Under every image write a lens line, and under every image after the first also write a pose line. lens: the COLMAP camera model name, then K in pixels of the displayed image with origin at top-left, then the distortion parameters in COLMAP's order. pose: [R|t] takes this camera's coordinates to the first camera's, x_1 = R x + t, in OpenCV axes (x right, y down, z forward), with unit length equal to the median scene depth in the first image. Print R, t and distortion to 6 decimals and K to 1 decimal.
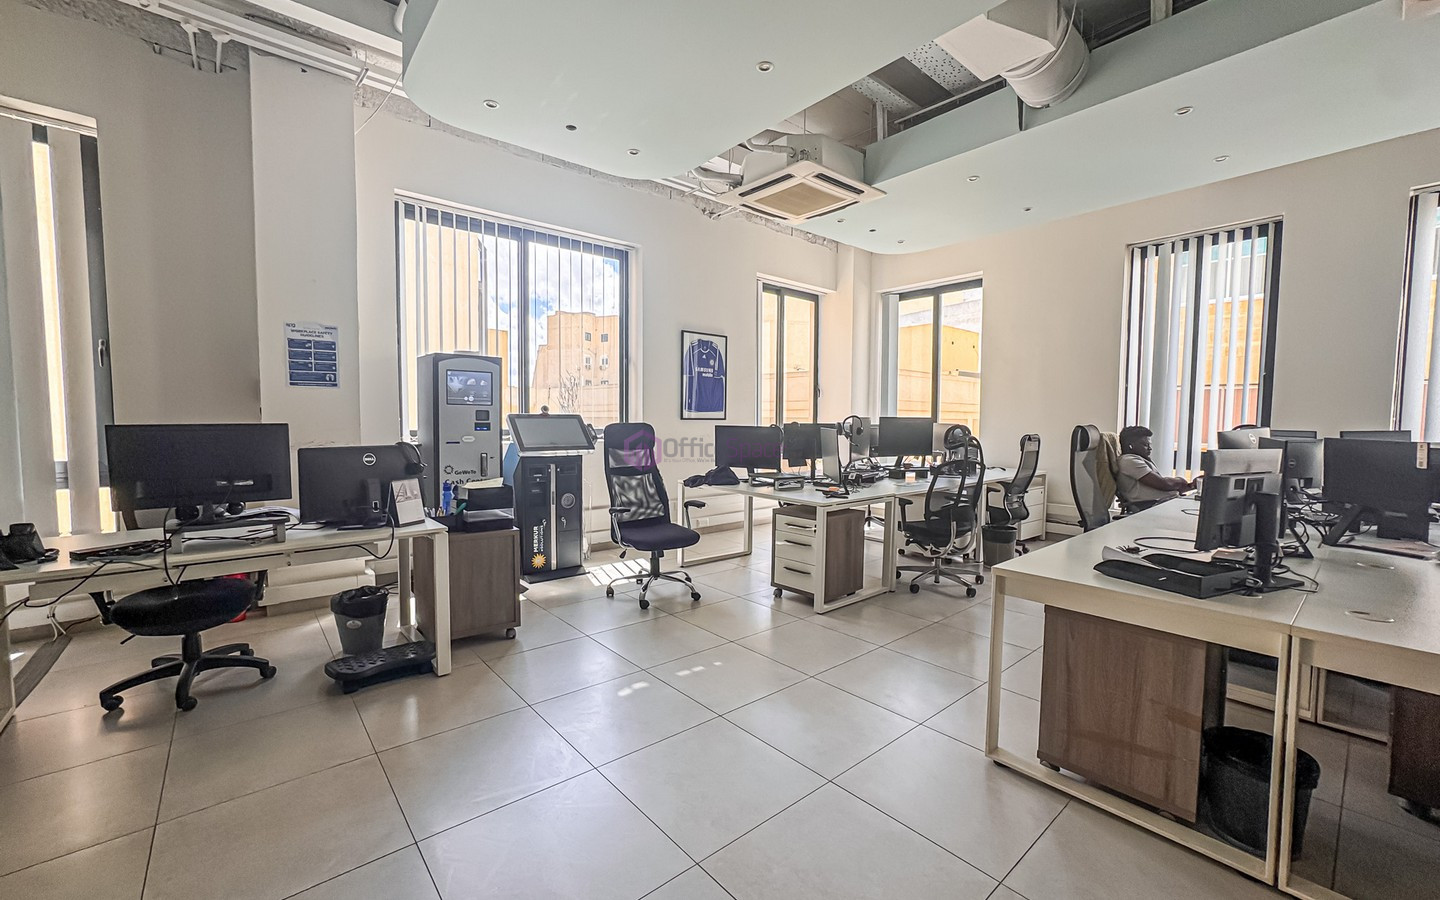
lens RADIAL K [[582.9, 0, 720.9], [0, 582.9, 453.1], [0, 0, 1]] dist [-0.036609, 0.016712]
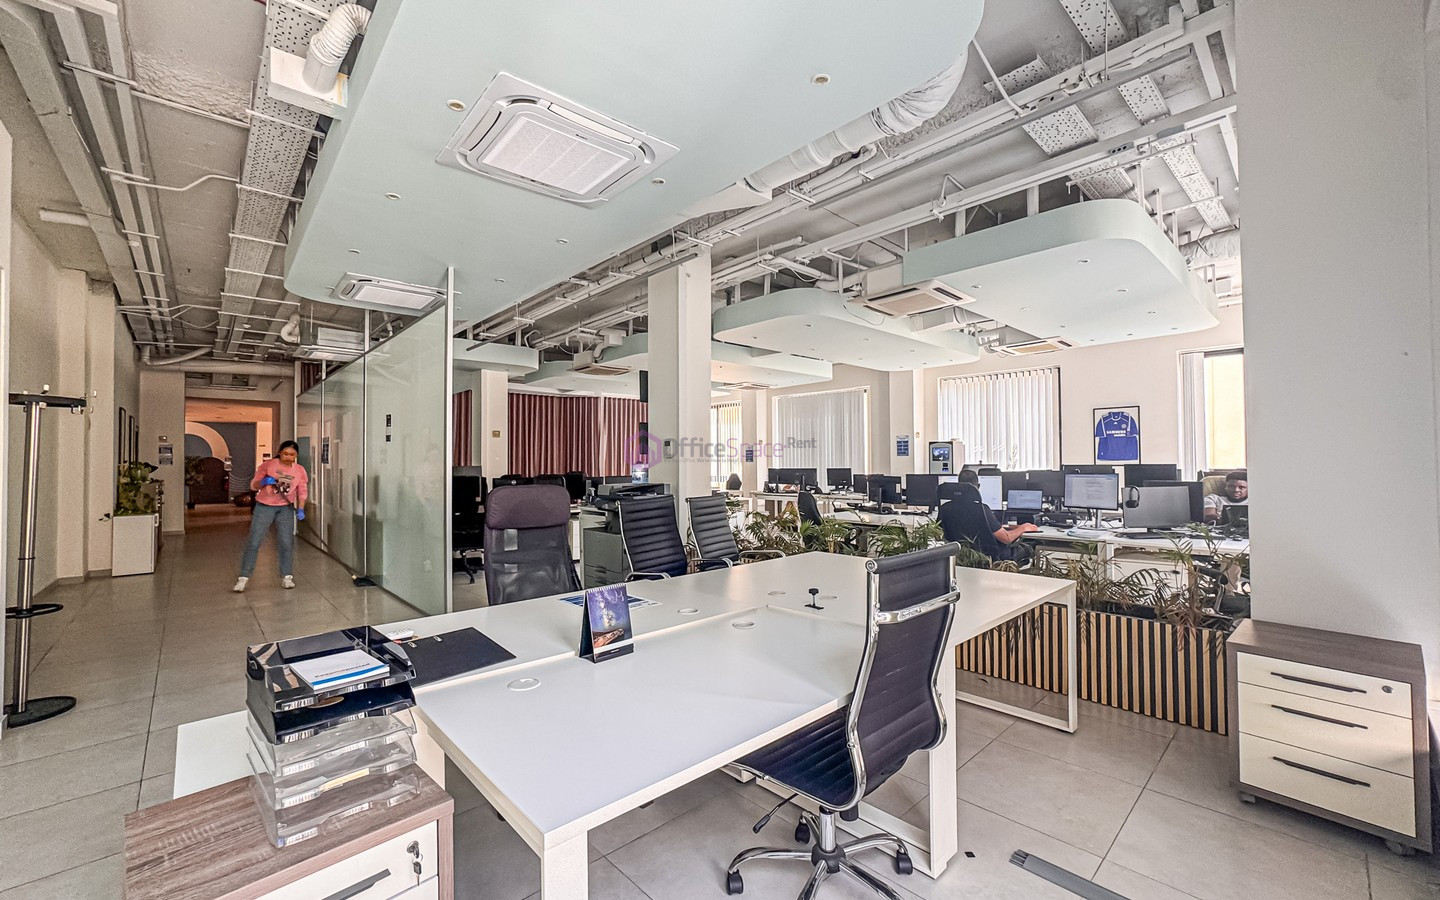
lens RADIAL K [[582.9, 0, 720.9], [0, 582.9, 453.1], [0, 0, 1]] dist [-0.036609, 0.016712]
pose [[0.050416, -0.025486, -0.998403, 1.362356], [-0.052929, 0.998201, -0.028153, 0.003832], [0.997325, 0.054263, 0.048977, -0.063190]]
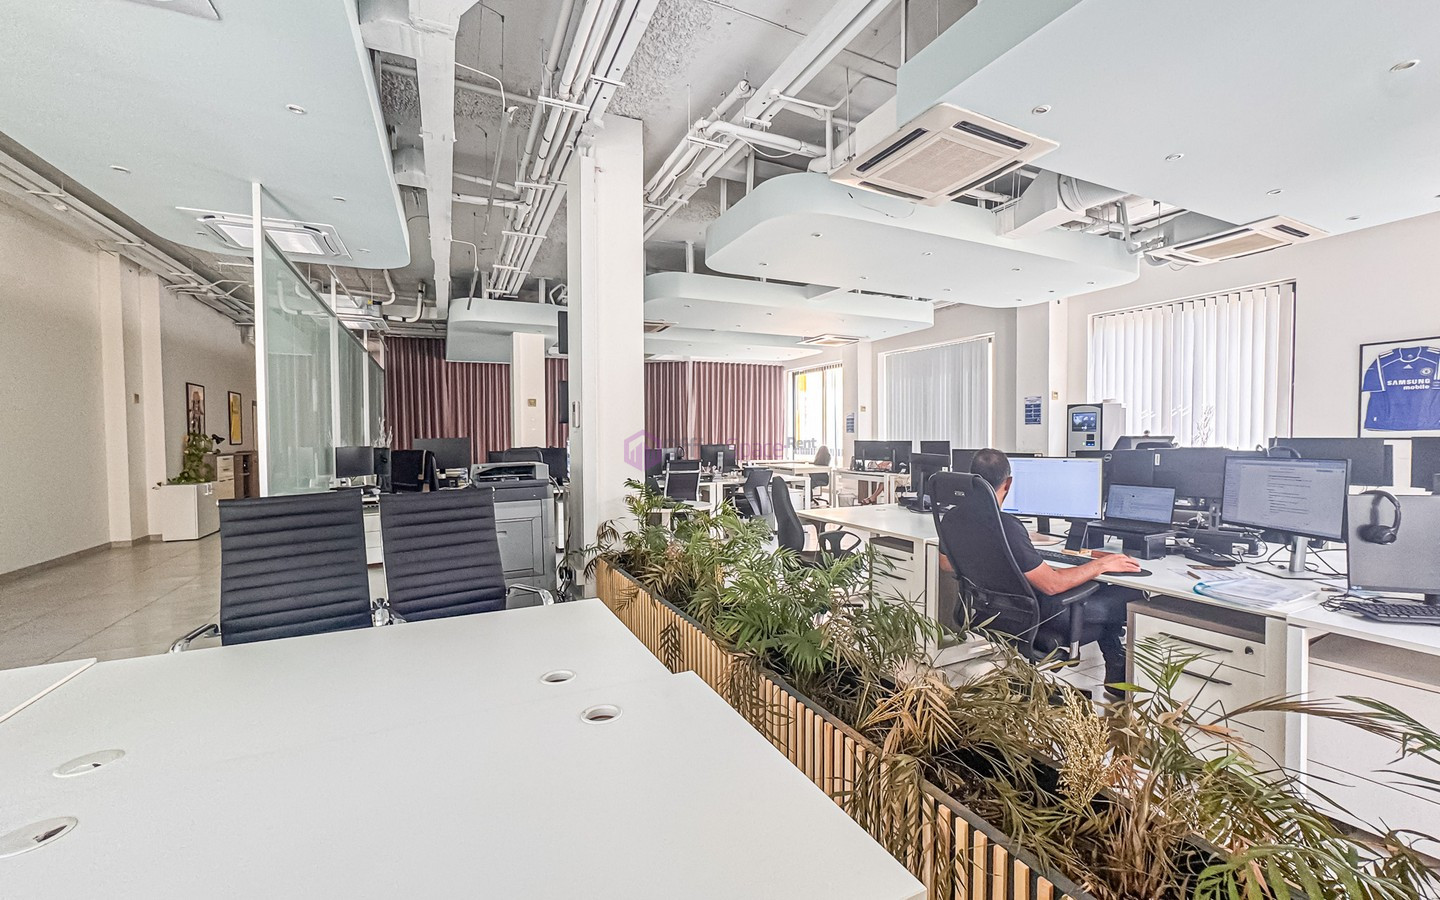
lens RADIAL K [[582.9, 0, 720.9], [0, 582.9, 453.1], [0, 0, 1]] dist [-0.036609, 0.016712]
pose [[-0.248214, 0.024837, -0.968387, 1.041162], [-0.053274, 0.997808, 0.039246, -0.016928], [0.967239, 0.061332, -0.246347, 0.230936]]
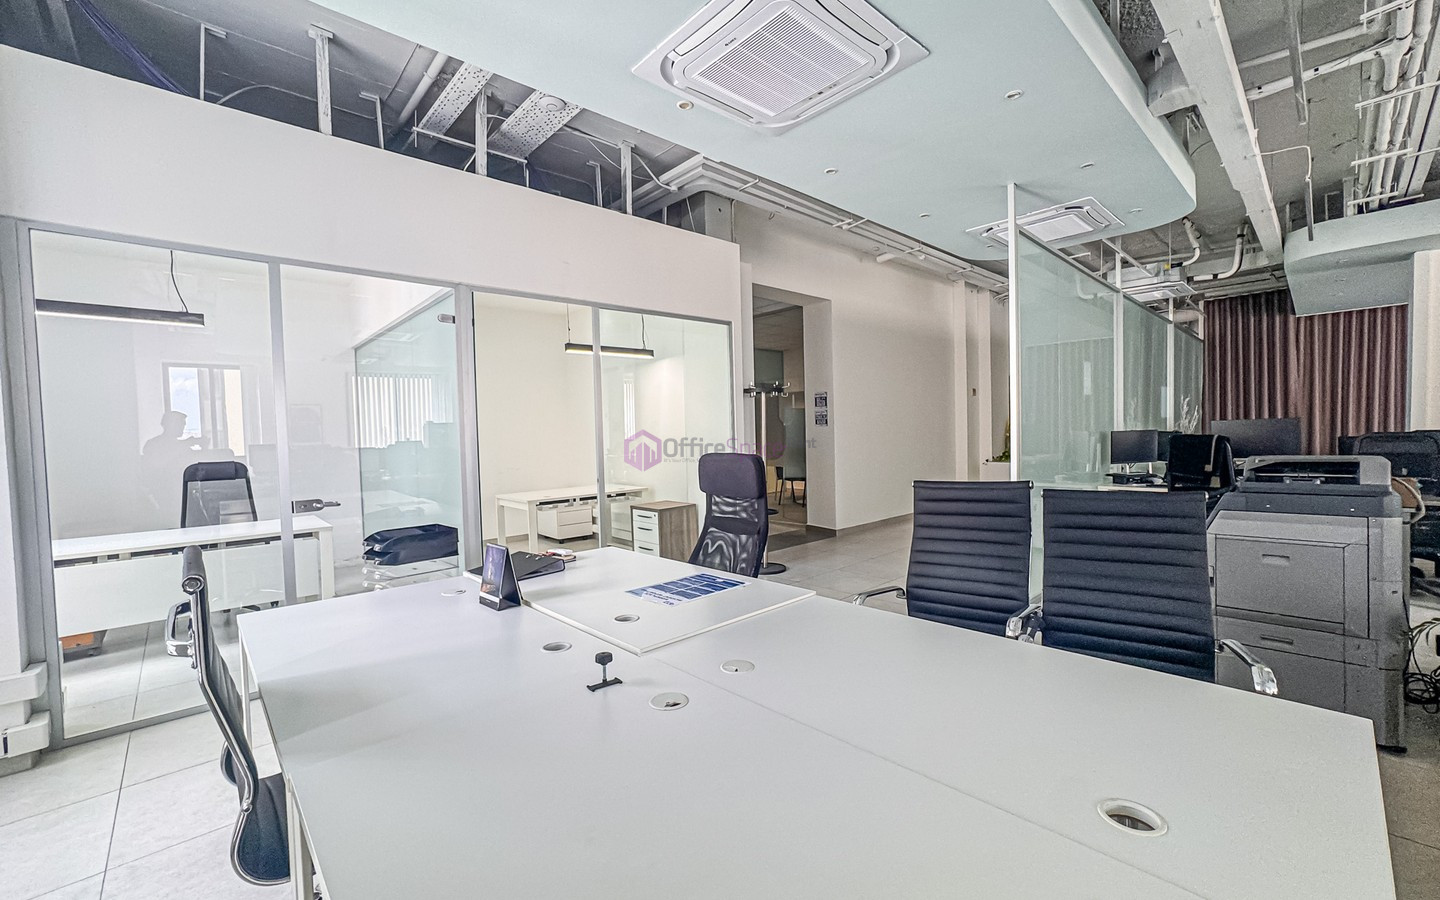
lens RADIAL K [[582.9, 0, 720.9], [0, 582.9, 453.1], [0, 0, 1]] dist [-0.036609, 0.016712]
pose [[-0.997980, 0.020930, -0.059974, 0.944311], [0.014947, 0.995022, 0.098529, -0.019031], [0.061738, 0.097433, -0.993325, 0.240287]]
